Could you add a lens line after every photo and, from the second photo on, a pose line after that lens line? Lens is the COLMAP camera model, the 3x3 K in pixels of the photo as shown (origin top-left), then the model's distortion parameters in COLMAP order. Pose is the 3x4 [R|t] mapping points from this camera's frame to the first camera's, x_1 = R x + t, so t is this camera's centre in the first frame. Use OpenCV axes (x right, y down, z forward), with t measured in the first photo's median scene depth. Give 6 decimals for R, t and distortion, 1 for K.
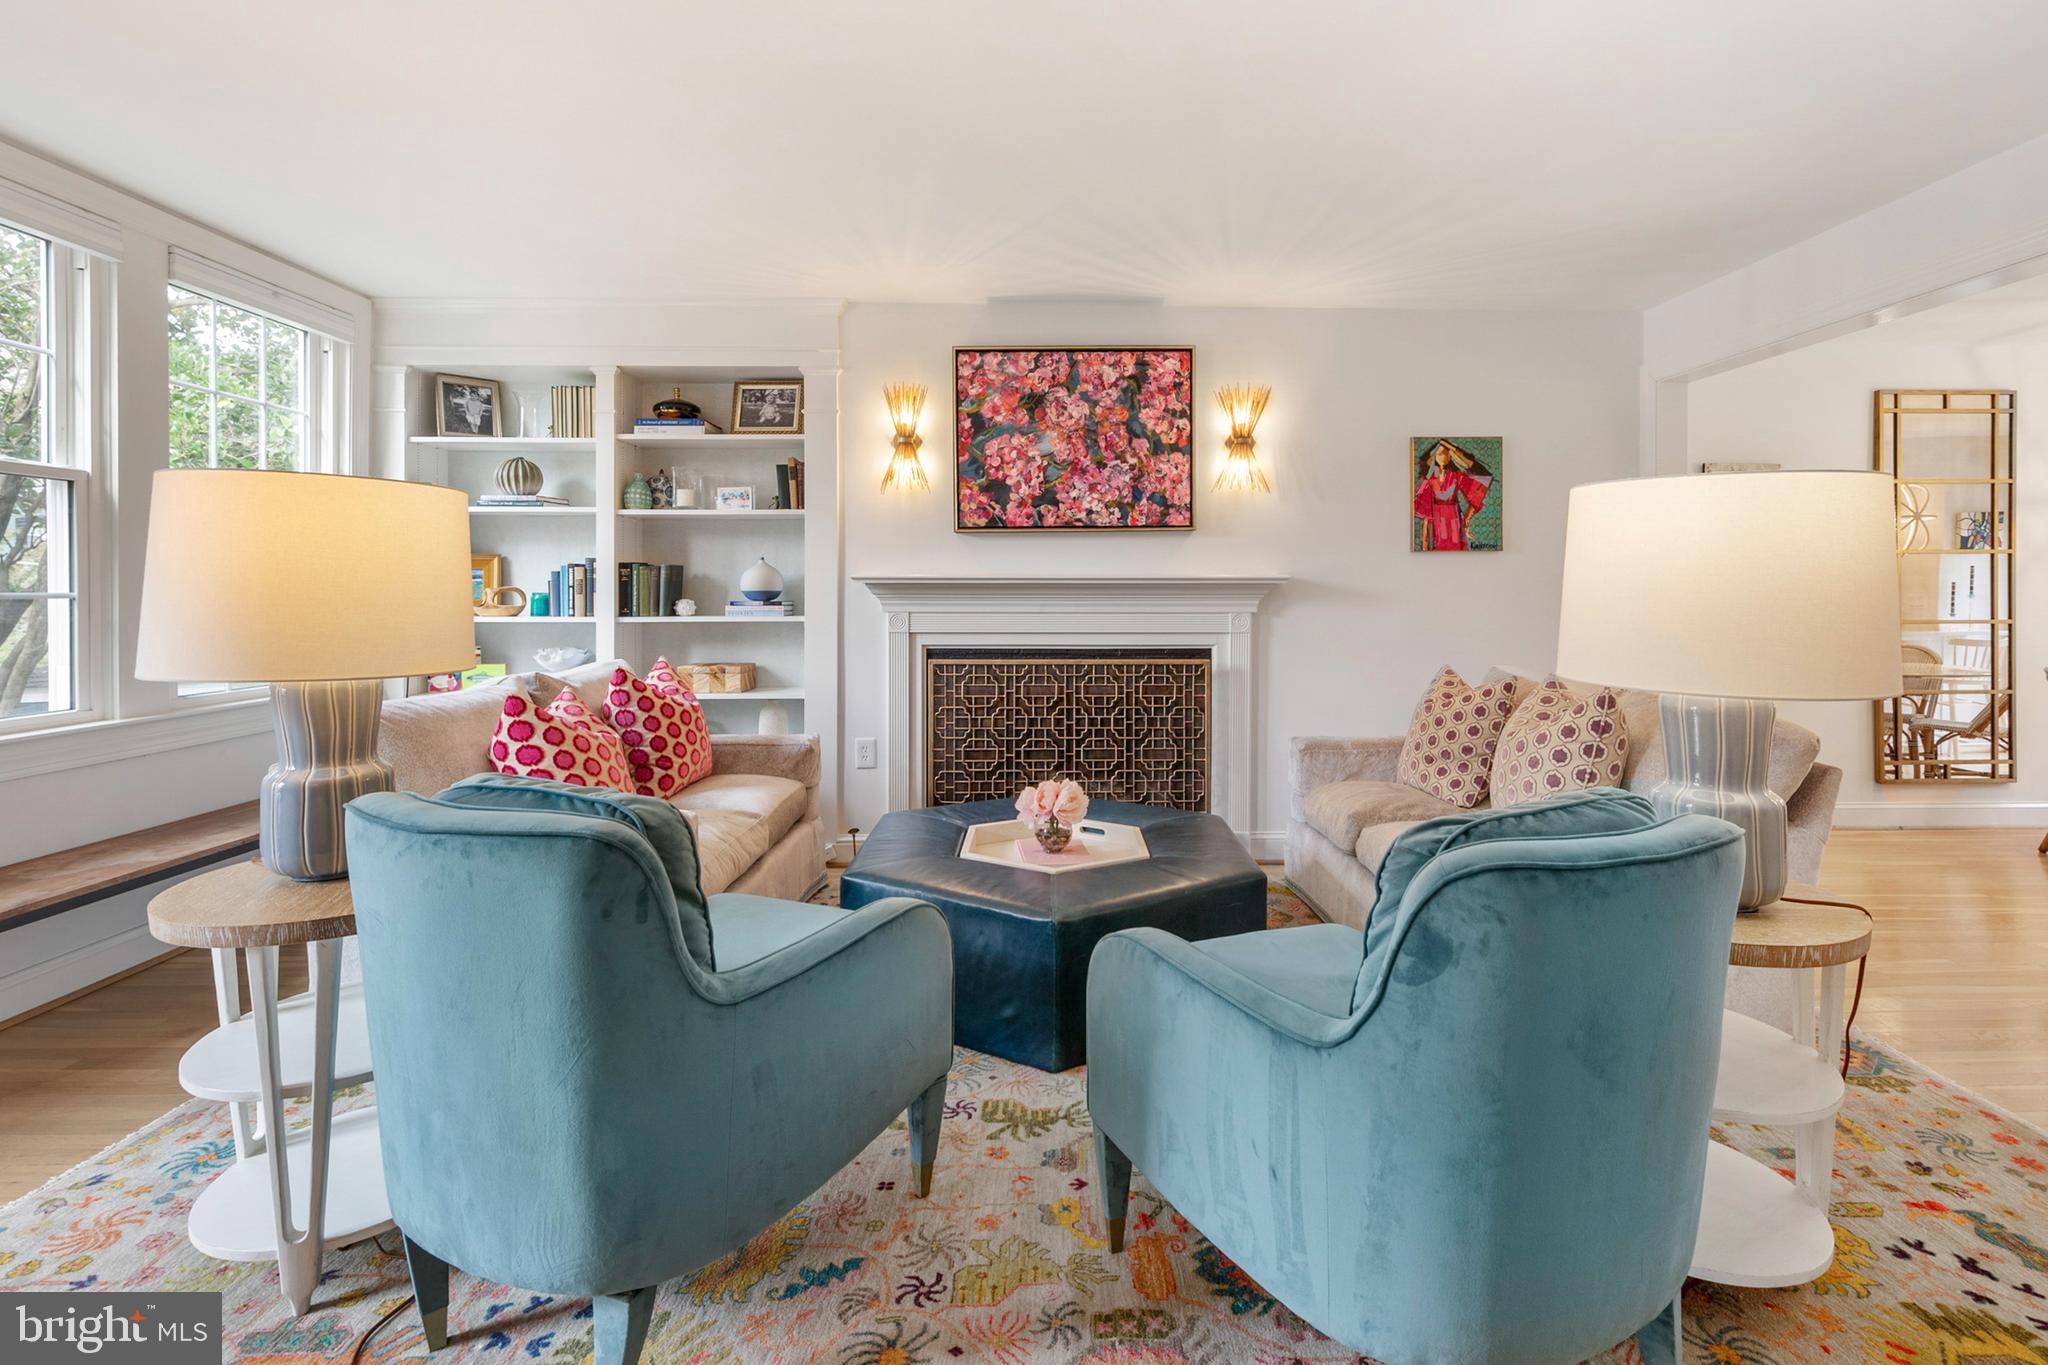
lens RADIAL K [[909.5, 0, 1057.8], [0, 909.5, 600.4], [0, 0, 1]] dist [0.001803, -0.002117]
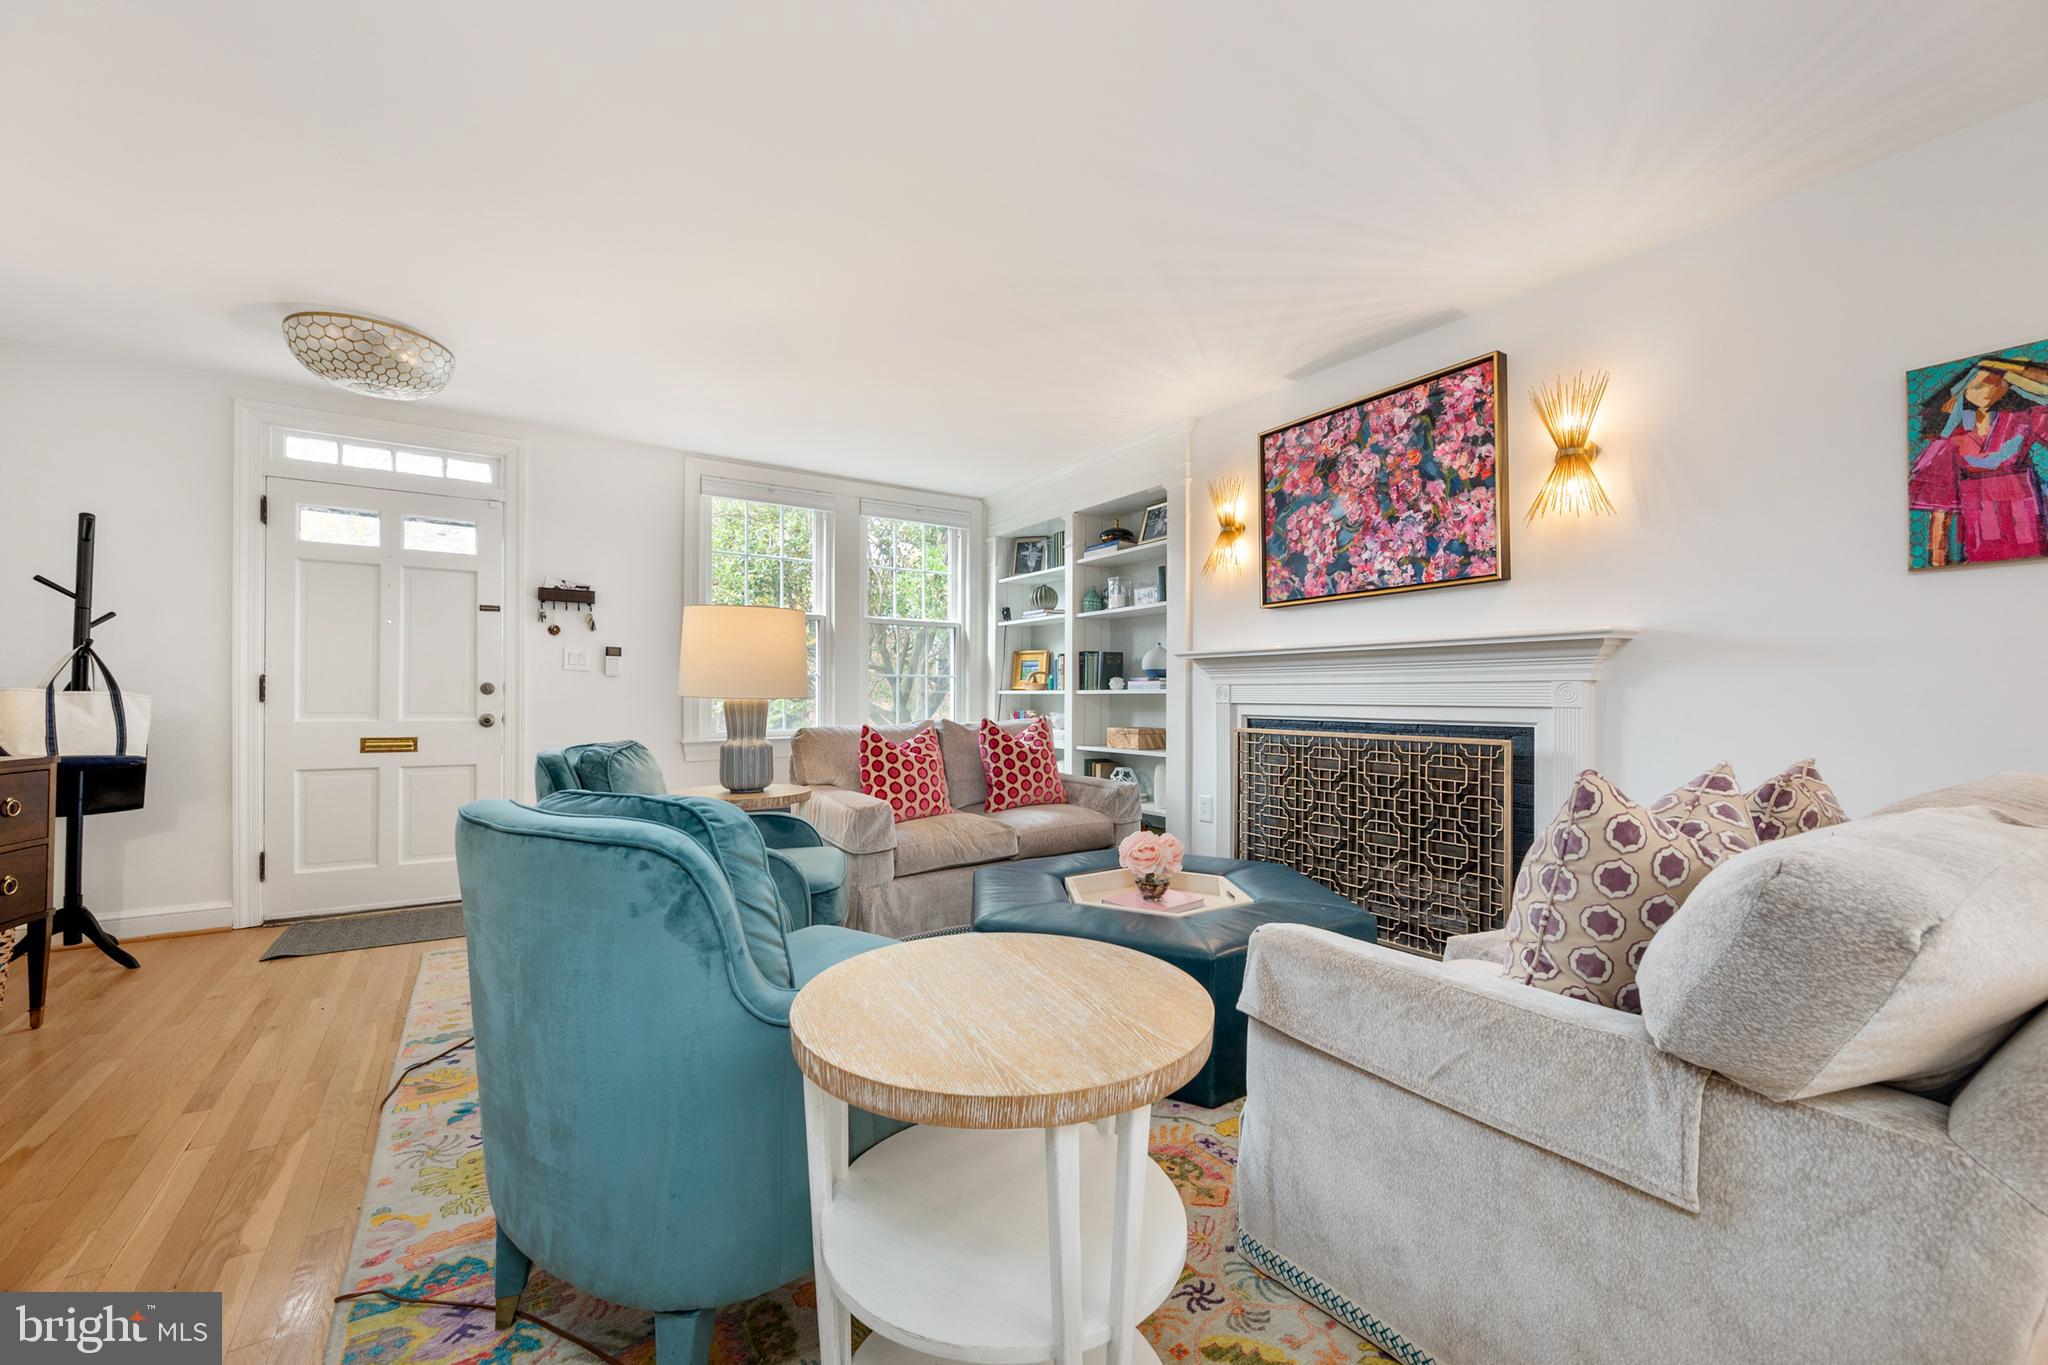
lens RADIAL K [[803.5, 0, 1027.4], [0, 803.5, 692.3], [0, 0, 1]] dist [-0.004072, 0.000556]
pose [[0.541452, -0.001486, -0.840730, 0.519679], [-0.006525, 0.999961, -0.005969, 0.029696], [0.840706, 0.008717, 0.541421, 0.265954]]
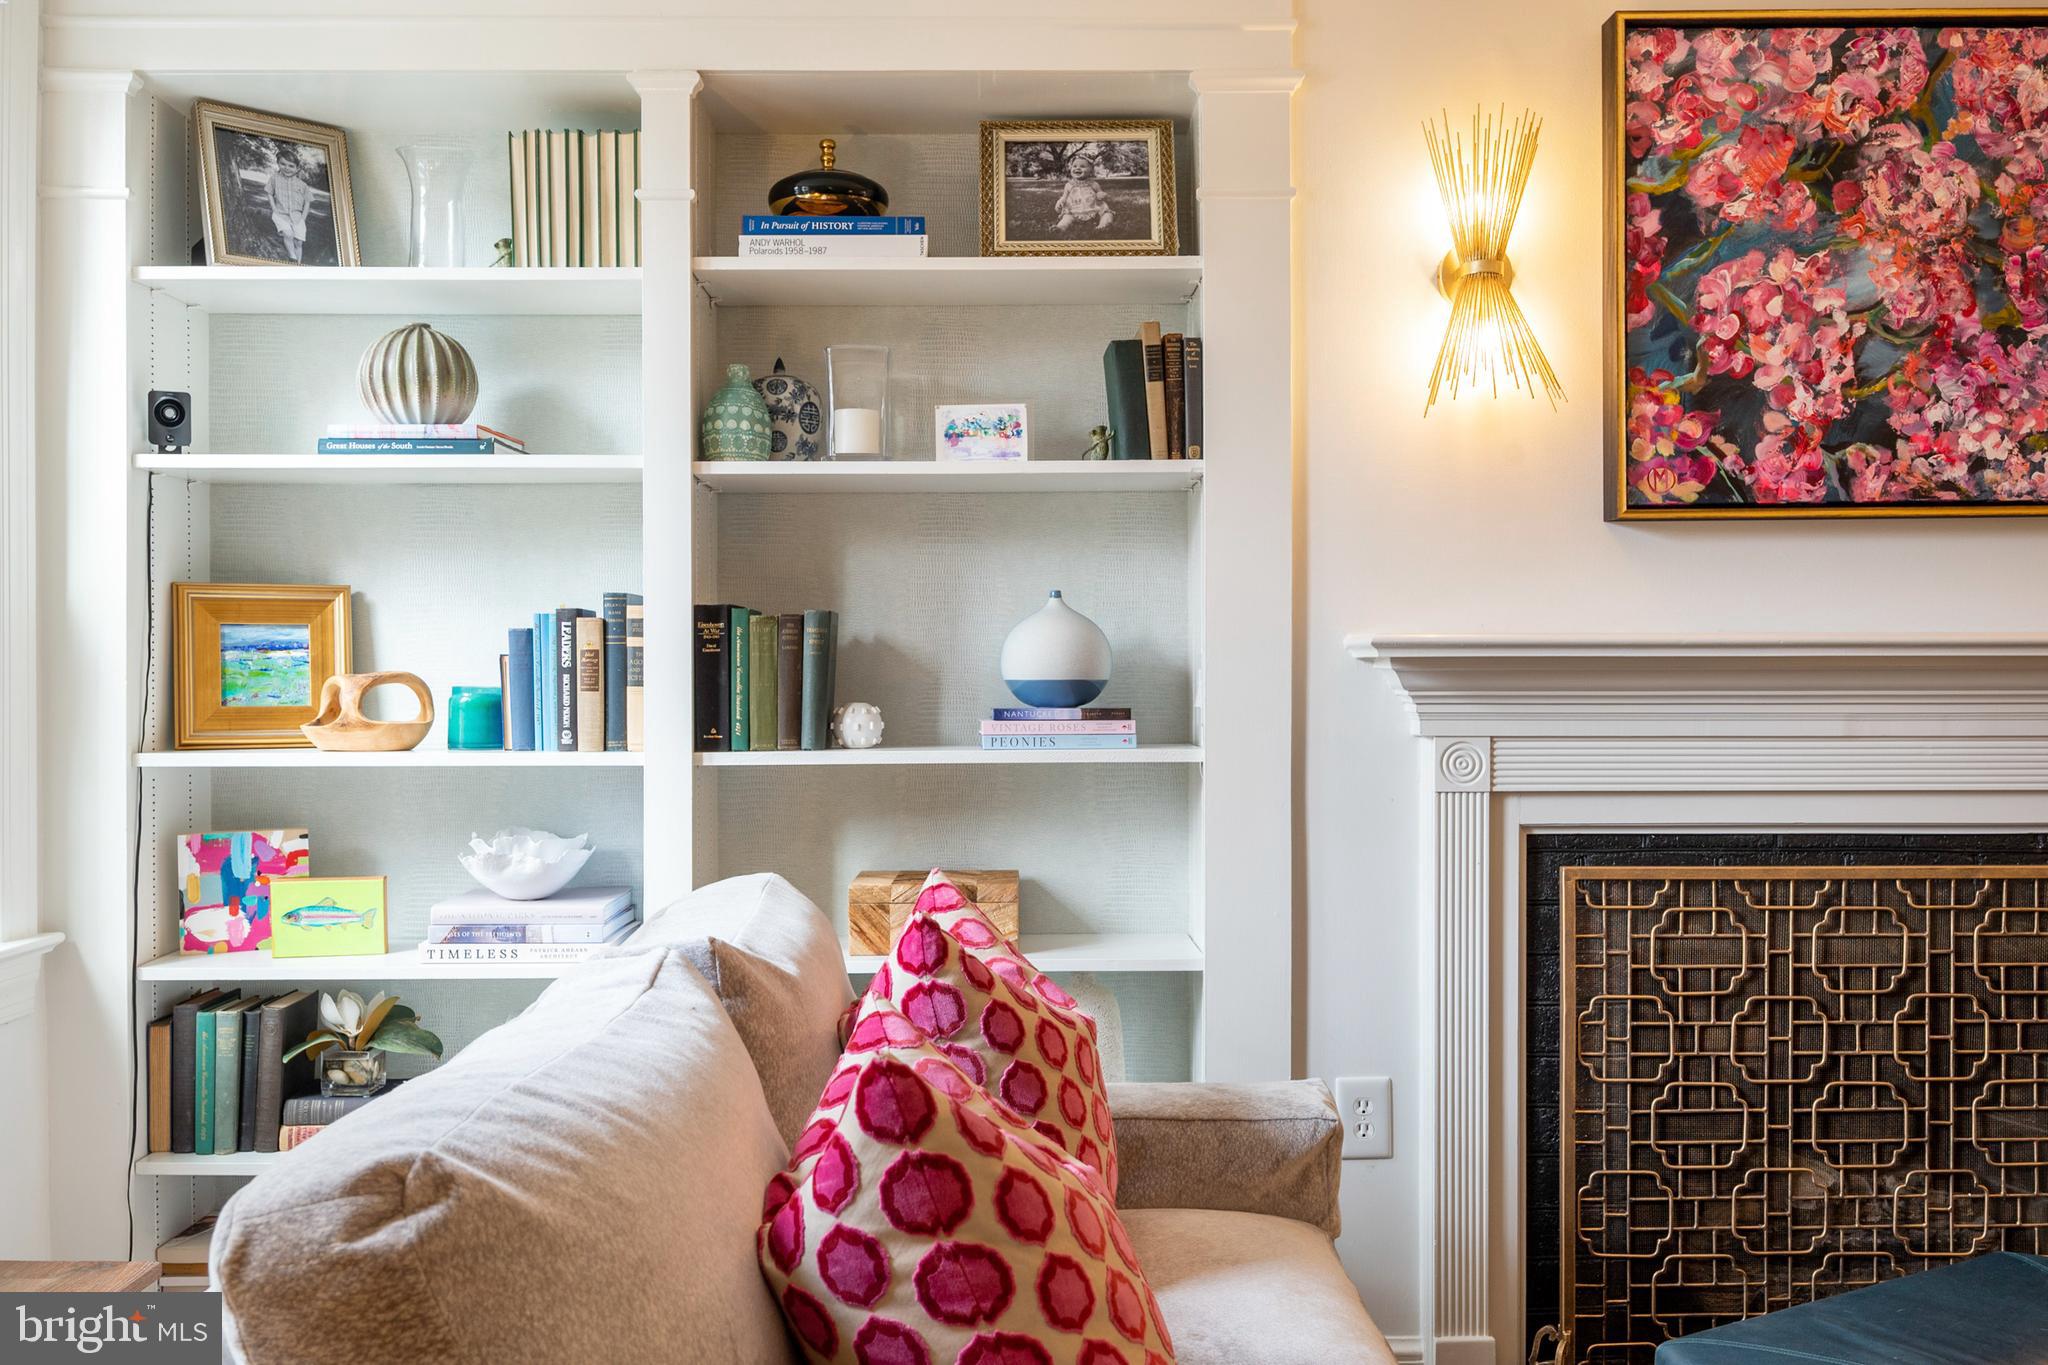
lens RADIAL K [[1733.6, 0, 1048.6], [0, 1733.6, 709.1], [0, 0, 1]] dist [-0.001554, -0.003993]
pose [[0.999983, -0.002873, -0.005021, -0.337832], [0.002899, 0.999982, 0.005202, -0.002395], [0.005006, -0.005216, 0.999974, 0.296537]]
